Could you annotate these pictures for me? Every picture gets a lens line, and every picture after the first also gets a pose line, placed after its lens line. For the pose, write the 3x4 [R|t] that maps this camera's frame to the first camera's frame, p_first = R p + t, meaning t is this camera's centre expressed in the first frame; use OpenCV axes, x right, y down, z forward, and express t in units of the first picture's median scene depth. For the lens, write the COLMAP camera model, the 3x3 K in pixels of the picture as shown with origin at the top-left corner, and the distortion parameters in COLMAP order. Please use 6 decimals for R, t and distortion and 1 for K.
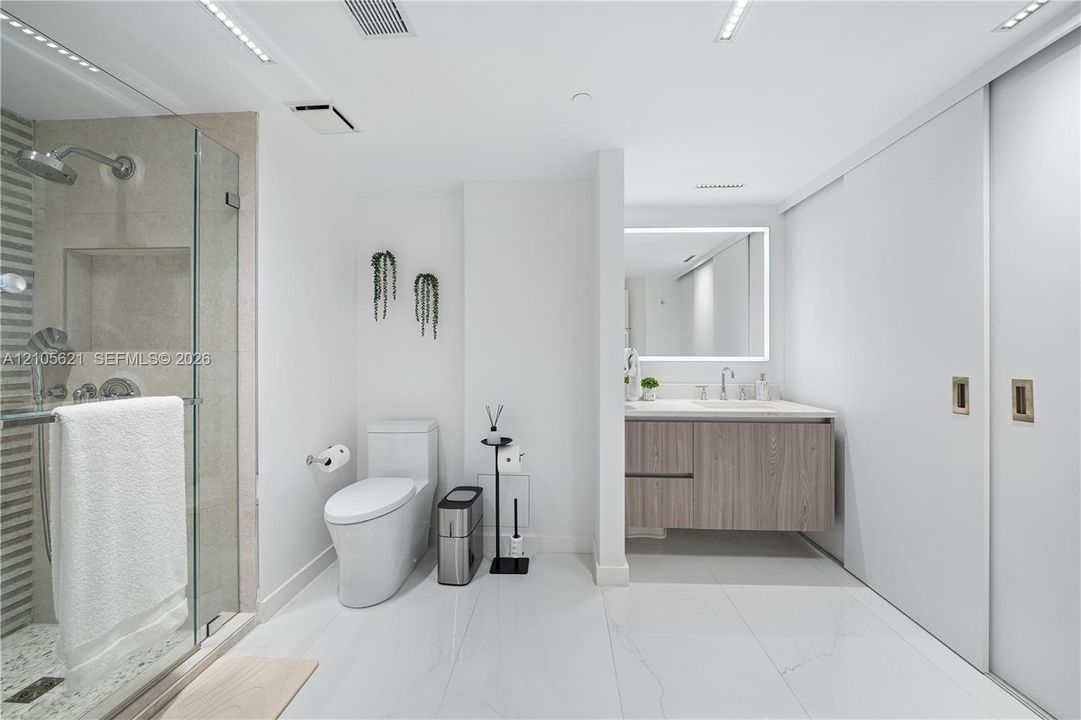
lens RADIAL K [[373.4, 0, 536.2], [0, 373.4, 349.1], [0, 0, 1]] dist [-0.007278, 0.000269]
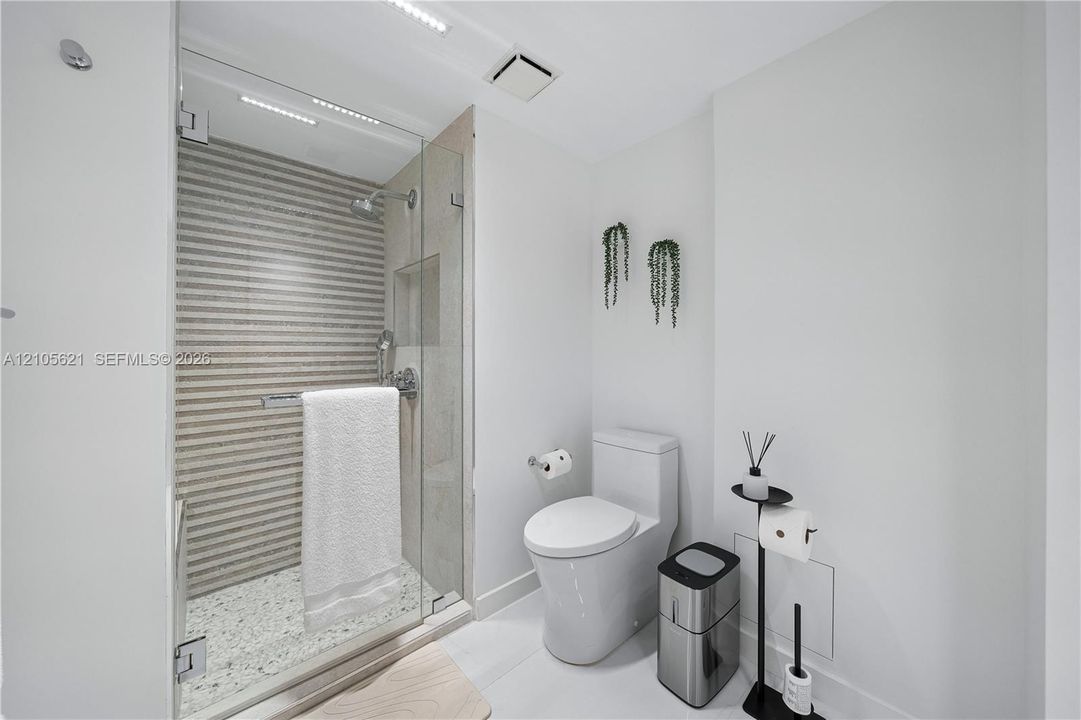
lens RADIAL K [[373.4, 0, 536.2], [0, 373.4, 349.1], [0, 0, 1]] dist [-0.007278, 0.000269]
pose [[0.713678, -0.000537, -0.700474, 0.058465], [0.011829, 0.999866, 0.011285, 0.005560], [0.700374, -0.016340, 0.713589, 0.351001]]
